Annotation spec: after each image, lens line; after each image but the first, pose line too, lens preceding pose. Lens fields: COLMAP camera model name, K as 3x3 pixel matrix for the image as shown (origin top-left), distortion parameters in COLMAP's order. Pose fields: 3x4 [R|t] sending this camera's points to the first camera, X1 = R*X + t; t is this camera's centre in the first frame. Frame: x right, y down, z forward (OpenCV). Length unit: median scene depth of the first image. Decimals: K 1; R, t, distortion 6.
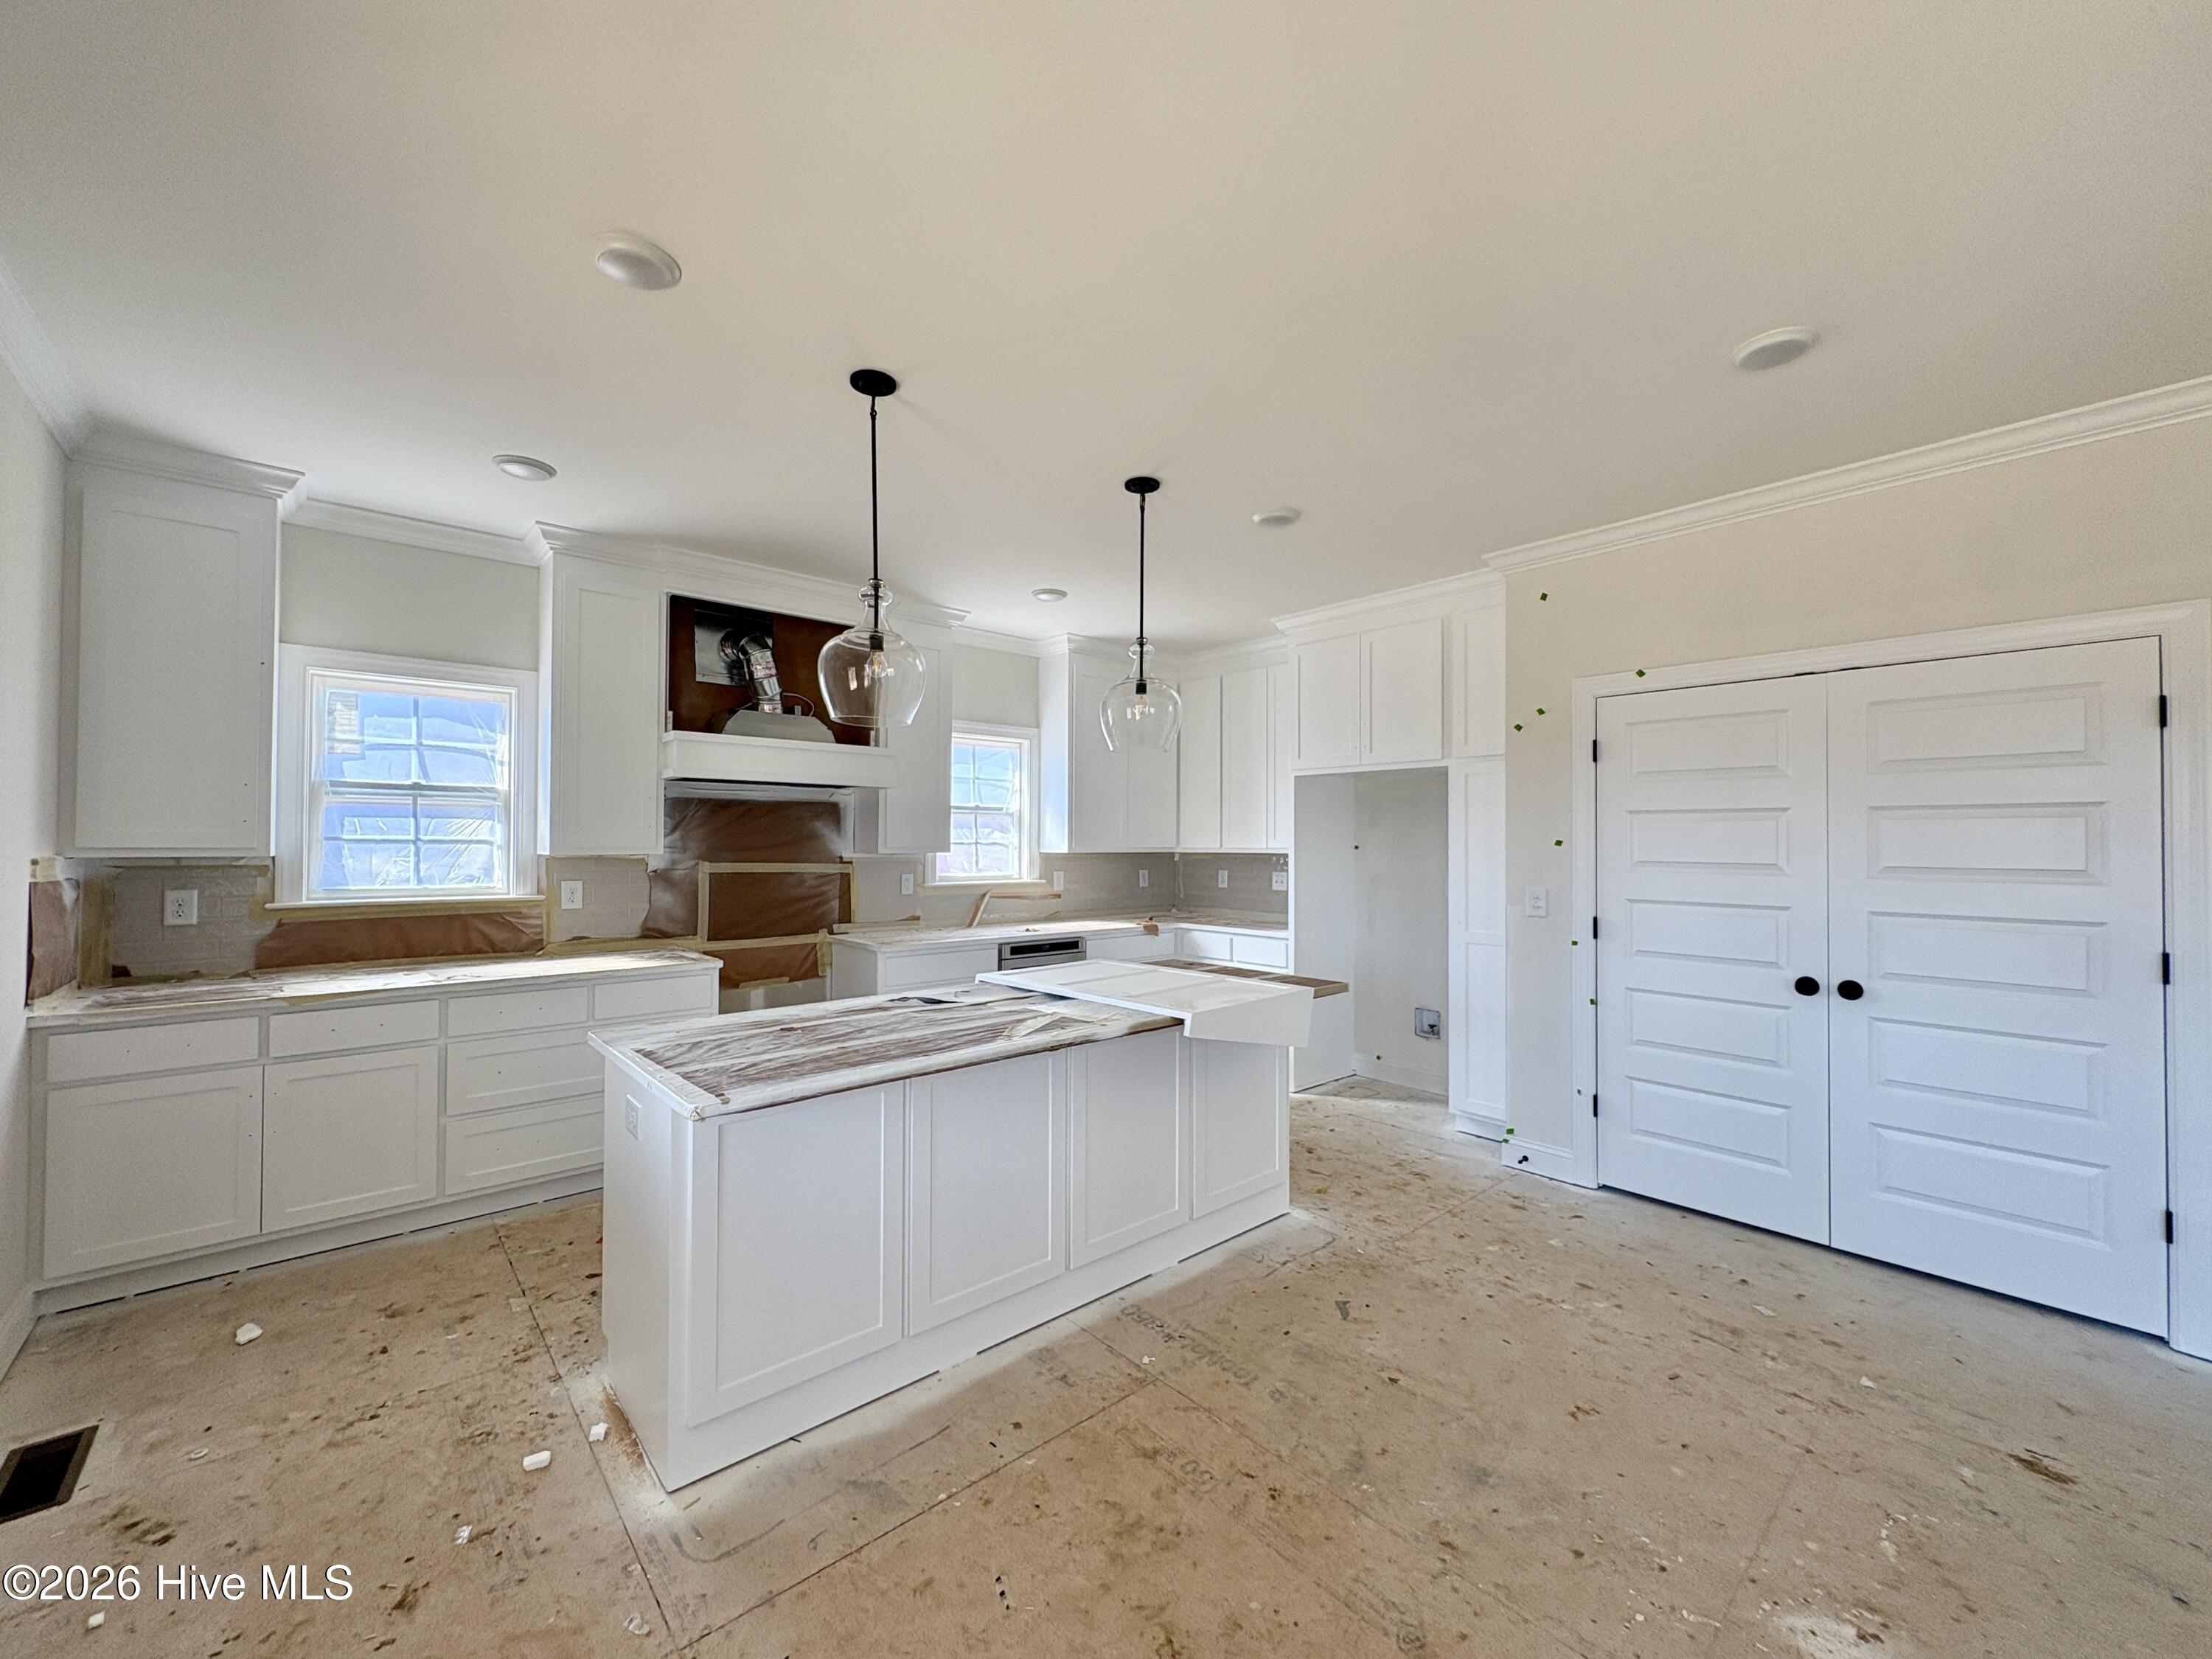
lens RADIAL K [[877.1, 0, 1106.0], [0, 877.1, 829.5], [0, 0, 1]] dist [0.000477, 0.000474]
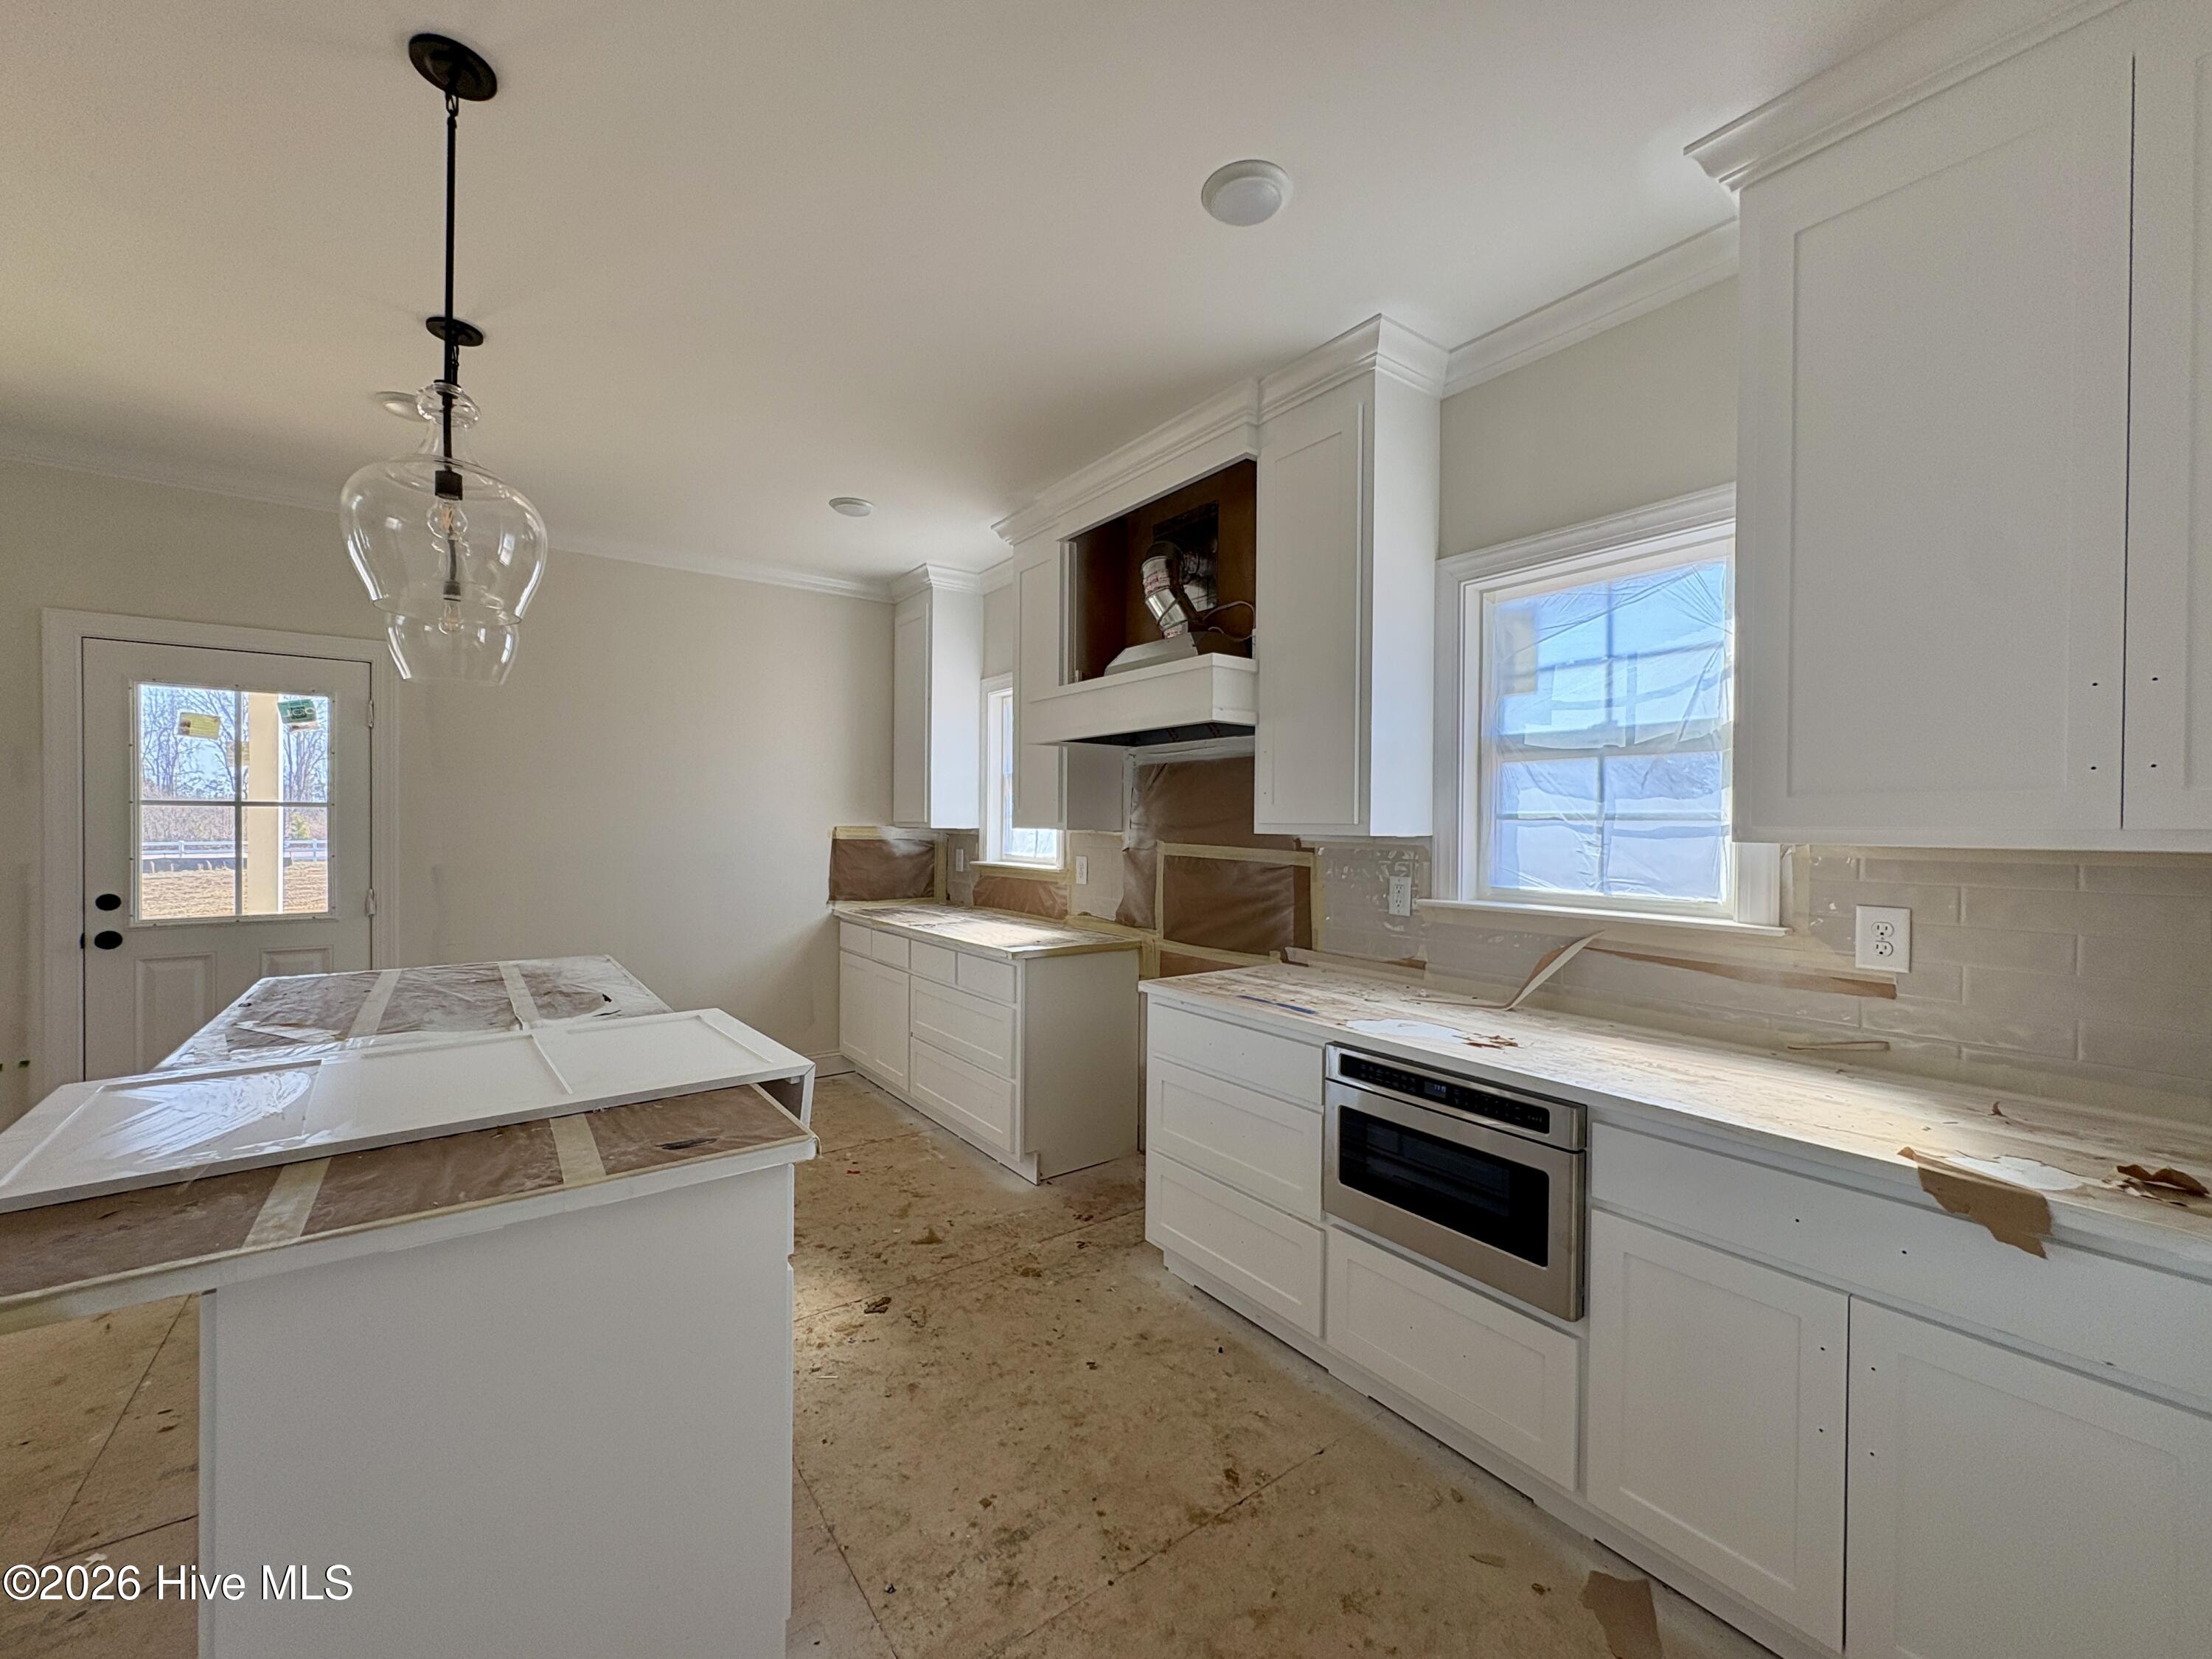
lens RADIAL K [[877.1, 0, 1106.0], [0, 877.1, 829.5], [0, 0, 1]] dist [0.000477, 0.000474]
pose [[-0.089754, 0.002049, -0.995962, 0.408761], [0.008660, 0.999962, 0.001276, 0.027361], [0.995926, -0.008510, -0.089768, 1.152991]]
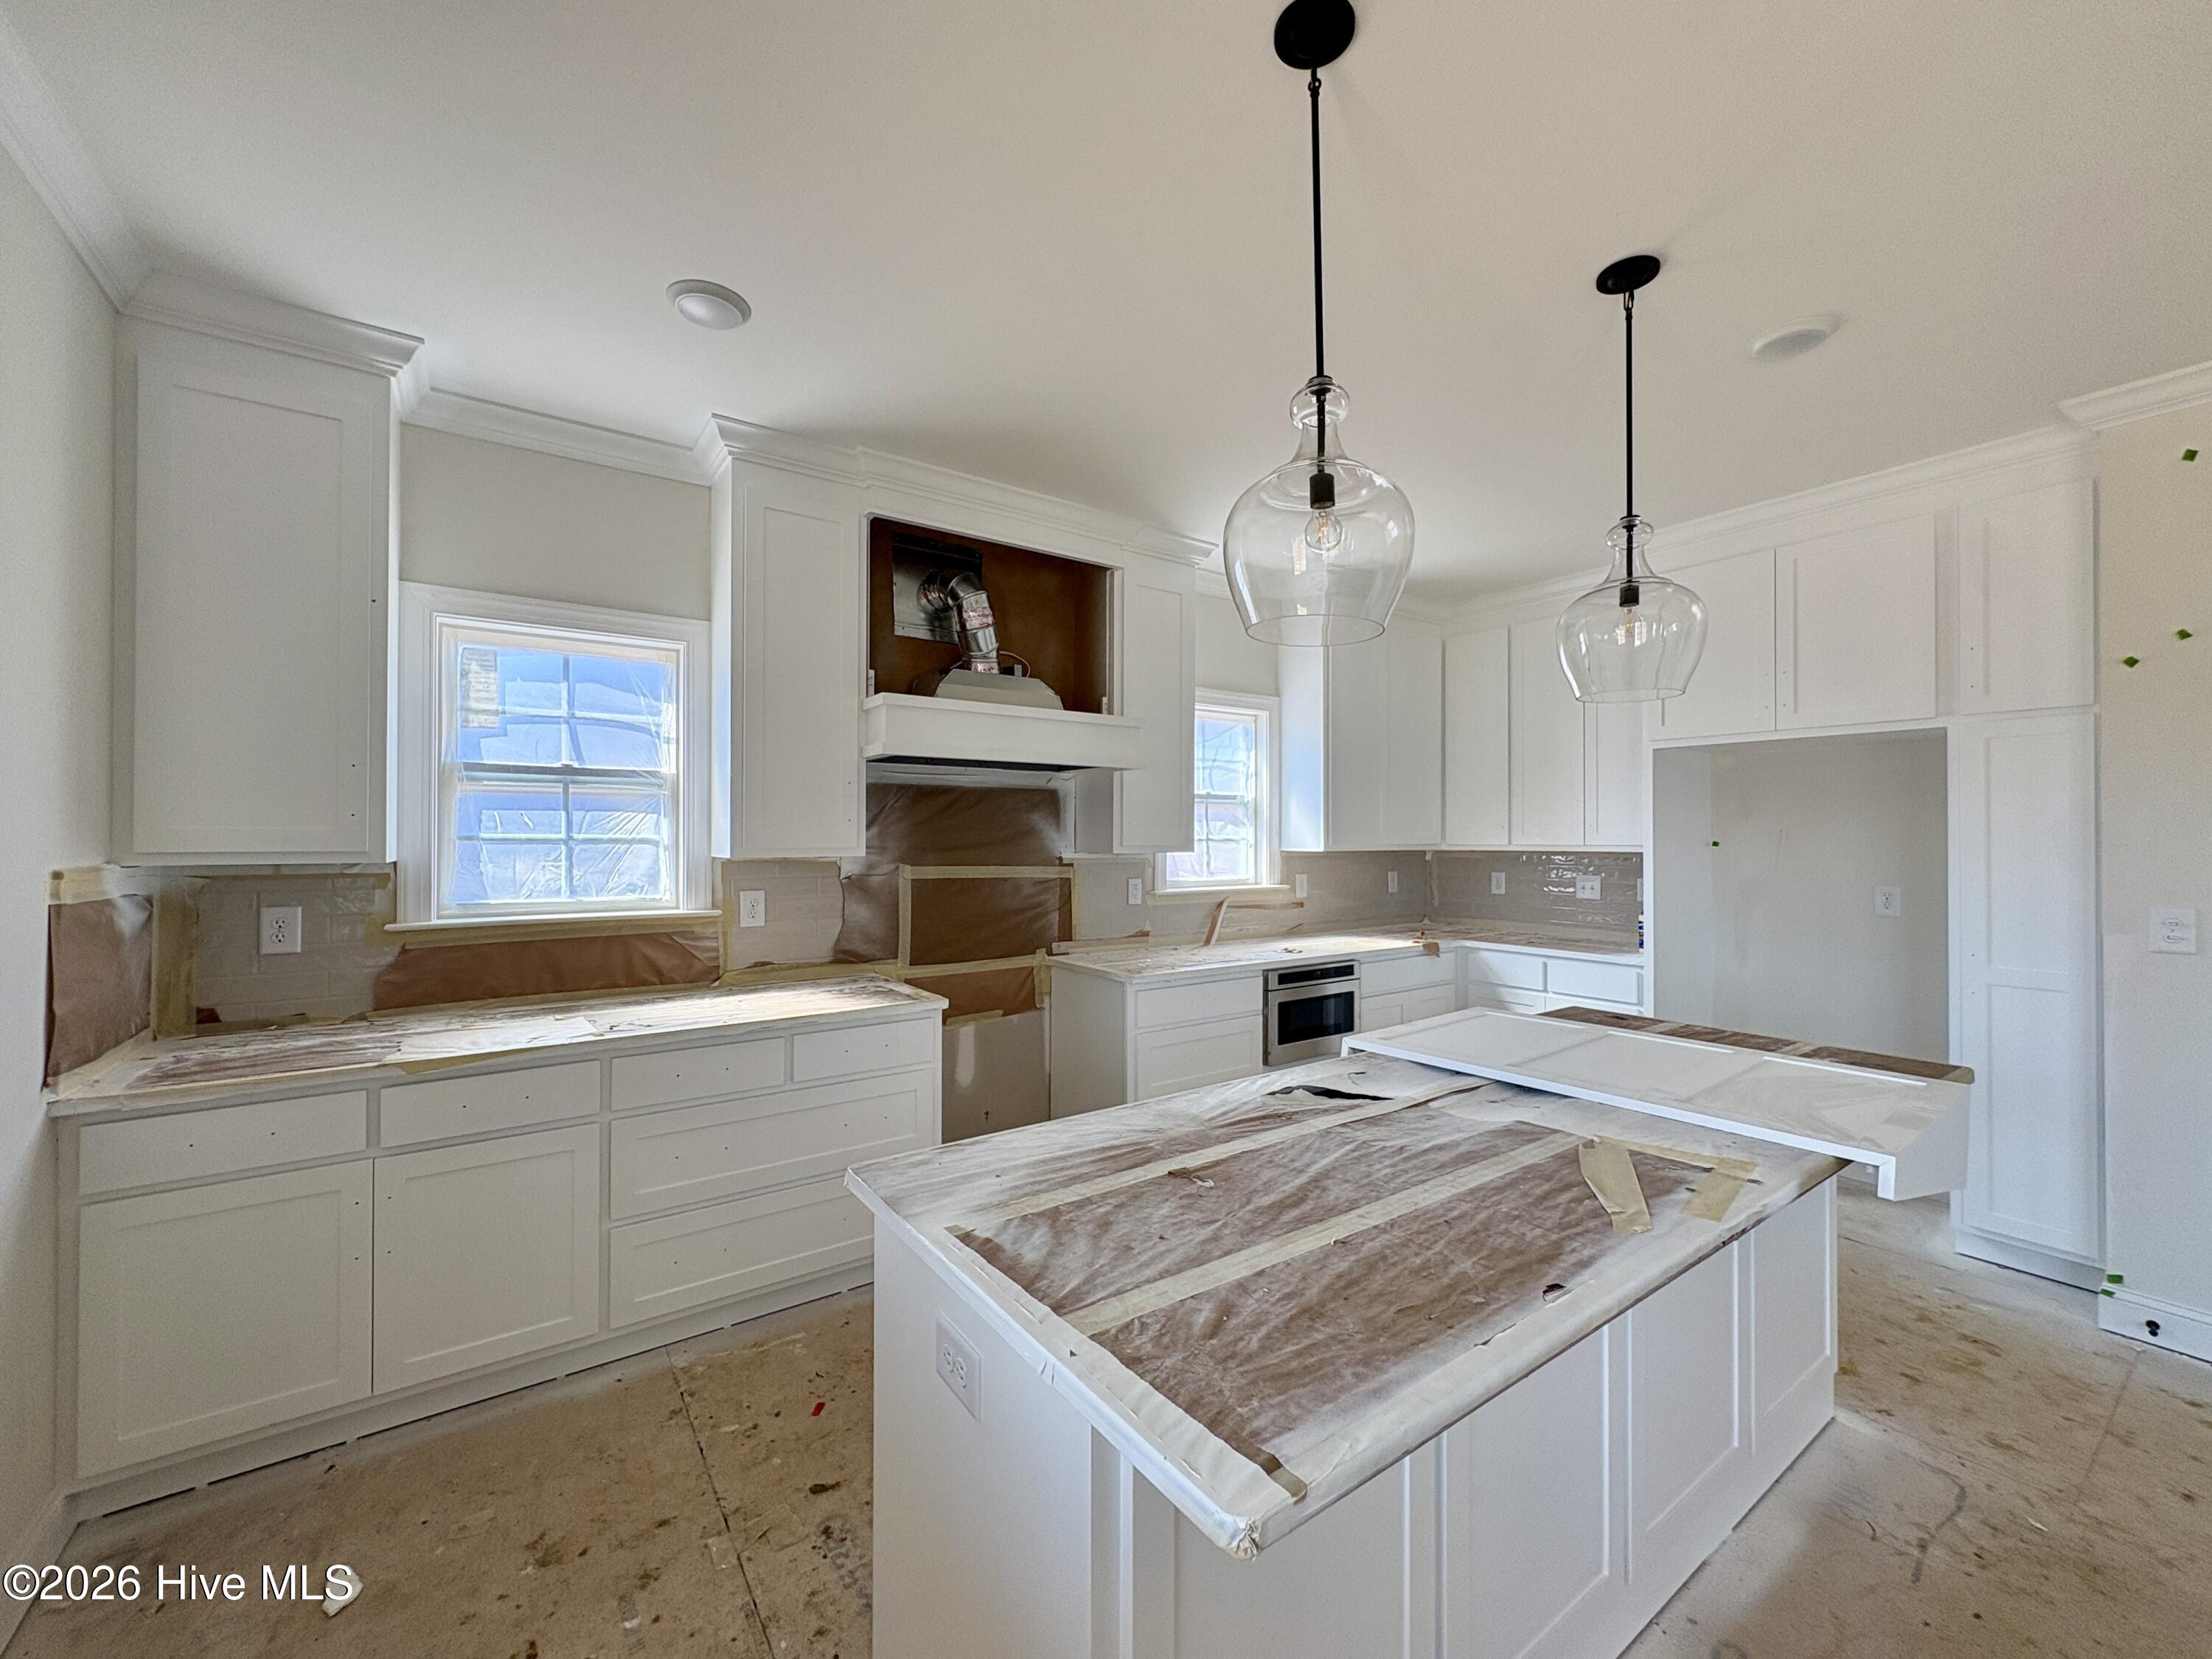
lens RADIAL K [[877.1, 0, 1106.0], [0, 877.1, 829.5], [0, 0, 1]] dist [0.000477, 0.000474]
pose [[0.993812, -0.003883, -0.111008, -0.216309], [0.004667, 0.999966, 0.006797, 0.000357], [0.110978, -0.007273, 0.993796, 0.268730]]
